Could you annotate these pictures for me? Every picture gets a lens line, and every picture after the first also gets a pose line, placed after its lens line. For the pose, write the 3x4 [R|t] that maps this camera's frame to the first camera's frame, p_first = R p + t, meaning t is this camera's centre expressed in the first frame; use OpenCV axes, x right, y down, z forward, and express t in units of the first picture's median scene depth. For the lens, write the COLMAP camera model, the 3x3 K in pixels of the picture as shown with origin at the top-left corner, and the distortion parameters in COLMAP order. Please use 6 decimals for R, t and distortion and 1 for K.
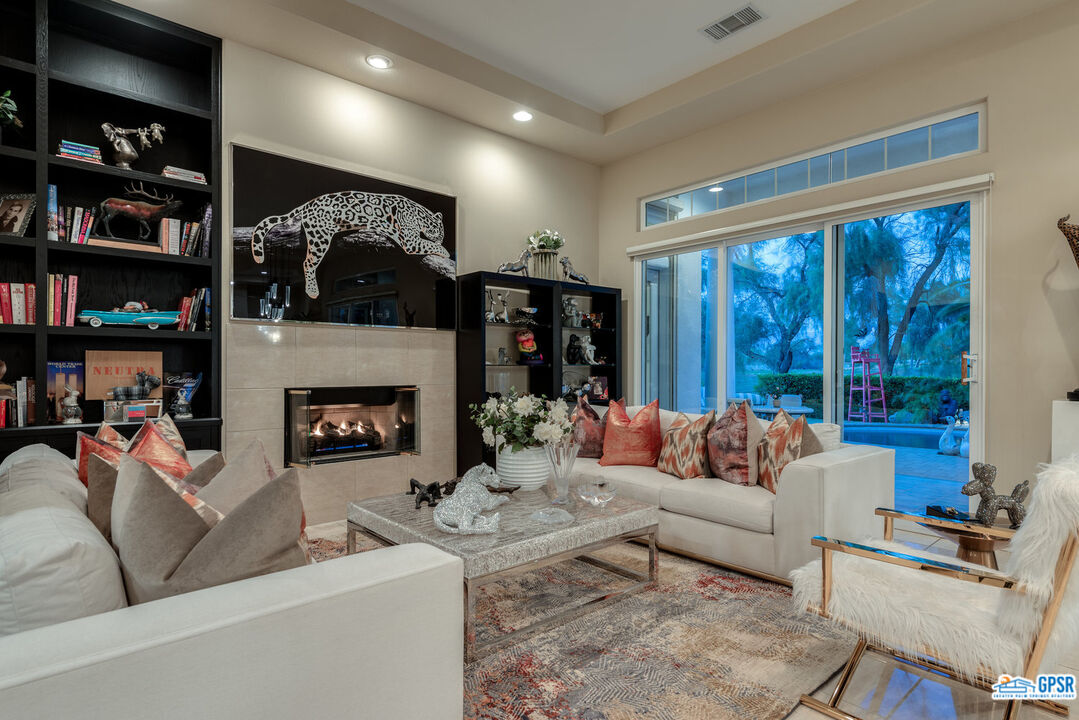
lens RADIAL K [[577.7, 0, 537.6], [0, 577.7, 365.9], [0, 0, 1]] dist [0.021696, -0.004853]
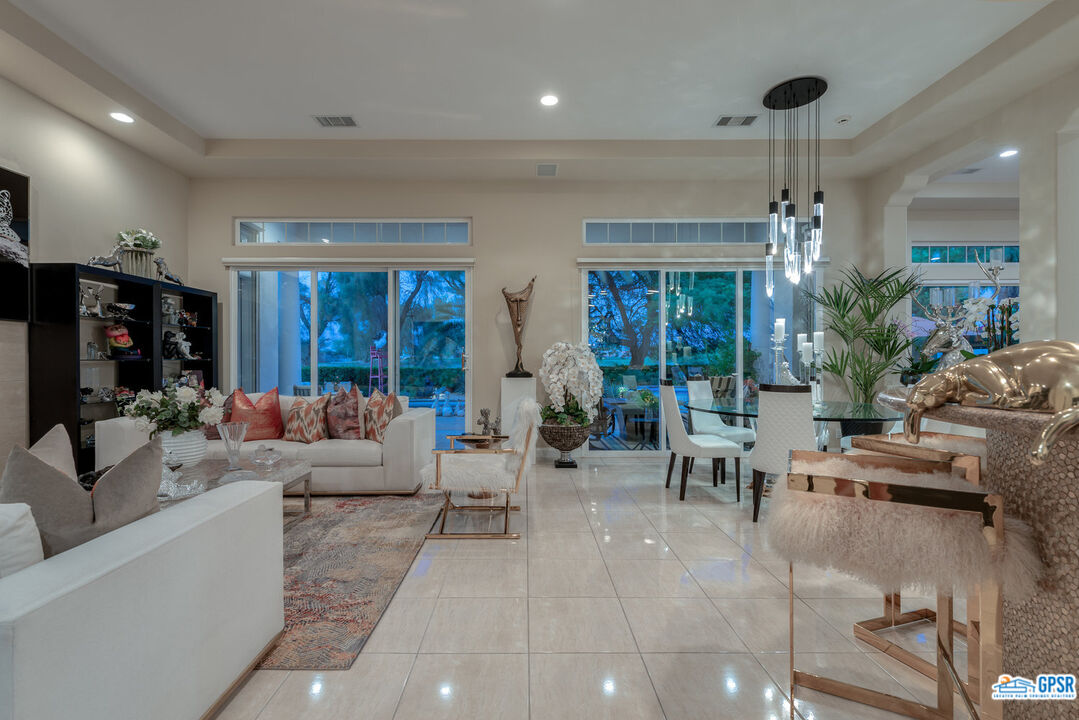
lens RADIAL K [[539.5, 0, 535.9], [0, 539.5, 361.9], [0, 0, 1]] dist [0.006160, 0.001537]
pose [[0.636861, -0.002323, 0.770975, -0.872929], [-0.001311, 0.999991, 0.004096, -0.007666], [-0.770977, -0.003619, 0.636852, -0.513721]]
